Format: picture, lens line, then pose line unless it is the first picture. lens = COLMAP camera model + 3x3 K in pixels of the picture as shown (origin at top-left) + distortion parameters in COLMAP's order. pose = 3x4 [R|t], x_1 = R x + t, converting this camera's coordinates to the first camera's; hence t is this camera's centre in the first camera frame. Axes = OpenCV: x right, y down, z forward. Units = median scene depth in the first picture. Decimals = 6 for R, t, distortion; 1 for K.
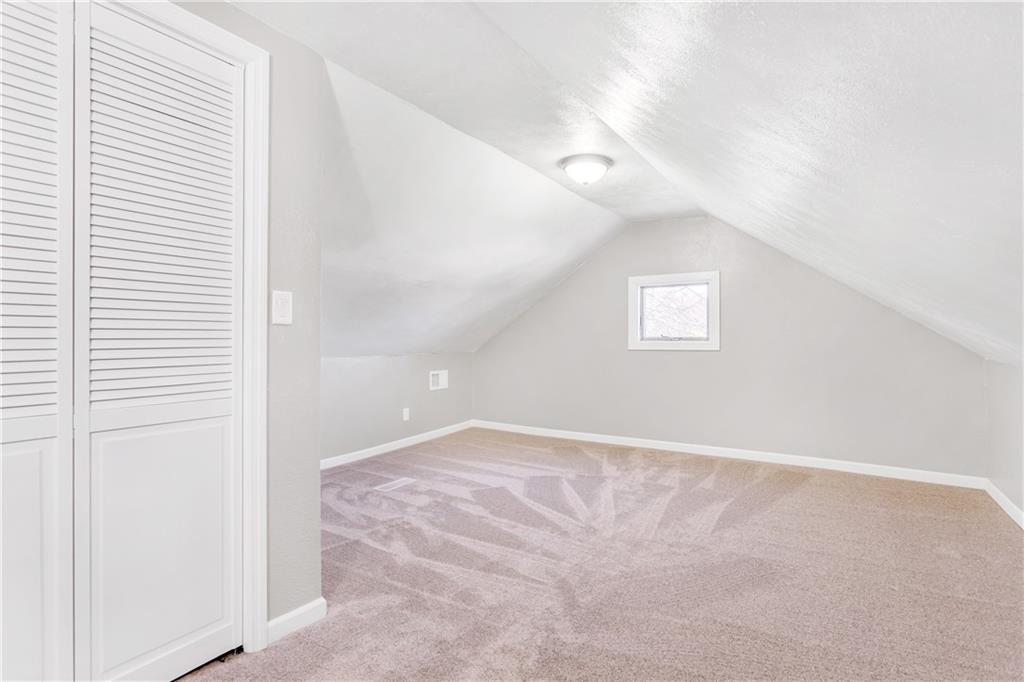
lens RADIAL K [[506.7, 0, 510.5], [0, 506.7, 341.2], [0, 0, 1]] dist [-0.002924, 0.000079]
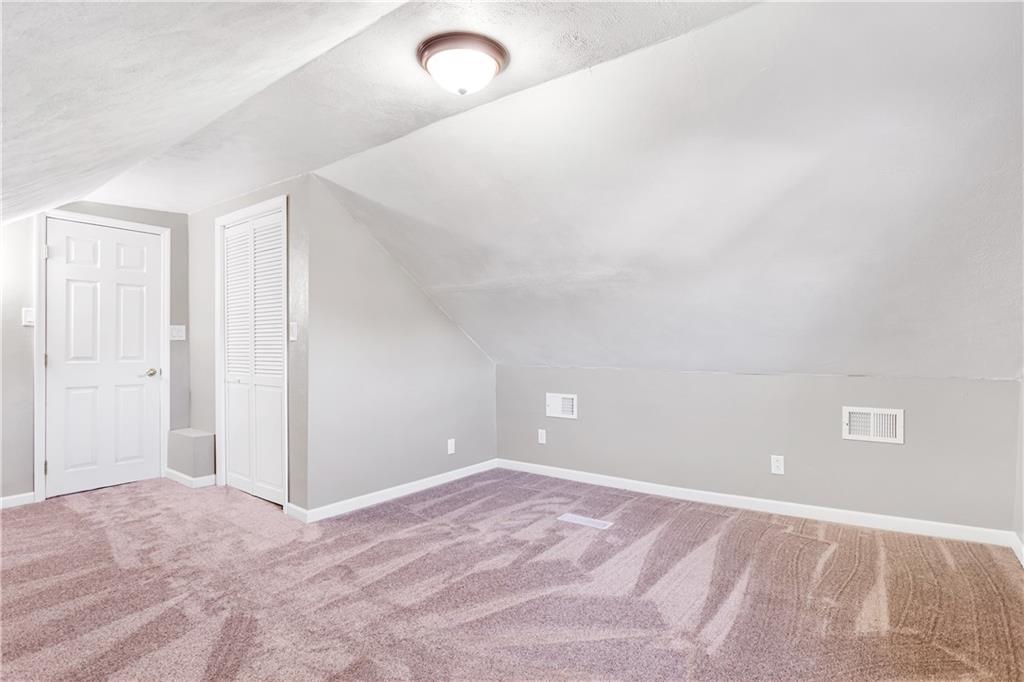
lens RADIAL K [[506.7, 0, 511.7], [0, 506.7, 343.1], [0, 0, 1]] dist [-0.002924, 0.000079]
pose [[-0.082709, -0.005635, -0.996558, 0.670515], [0.004477, 0.999972, -0.006026, -0.017865], [0.996564, -0.004960, -0.082682, 0.980087]]
